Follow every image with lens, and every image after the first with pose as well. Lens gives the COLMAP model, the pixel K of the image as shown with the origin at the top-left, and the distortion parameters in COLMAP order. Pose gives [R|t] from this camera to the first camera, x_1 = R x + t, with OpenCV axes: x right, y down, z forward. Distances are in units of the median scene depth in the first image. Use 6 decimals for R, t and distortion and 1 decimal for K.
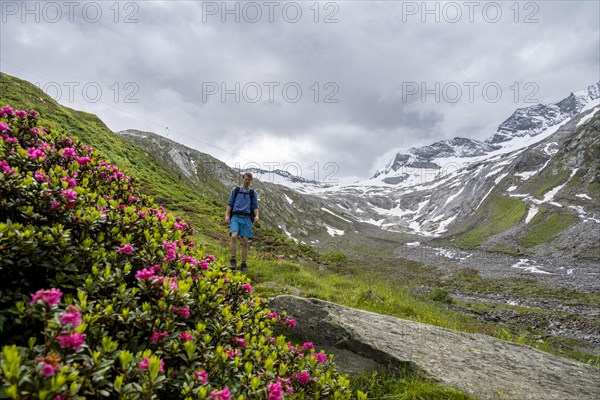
lens RADIAL K [[399.3, 0, 297.6], [0, 399.3, 200.6], [0, 0, 1]] dist [-0.001412, 0.004450]
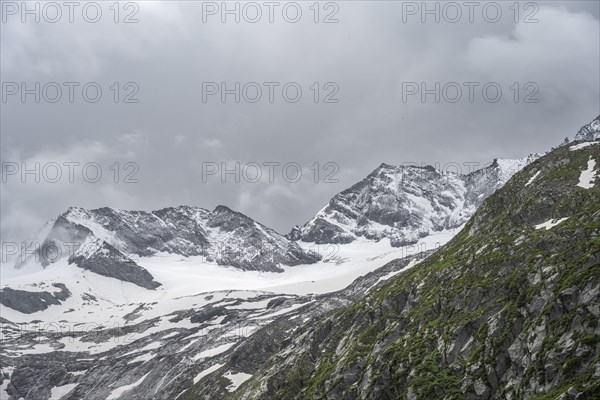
lens RADIAL K [[1394.3, 0, 278.3], [0, 1394.3, 199.1], [0, 0, 1]] dist [-0.043550, 0.244304]
pose [[0.913120, 0.196175, 0.357388, -0.026236], [-0.168649, 0.979856, -0.106961, -0.064157], [-0.371172, 0.037396, 0.927811, -0.372700]]
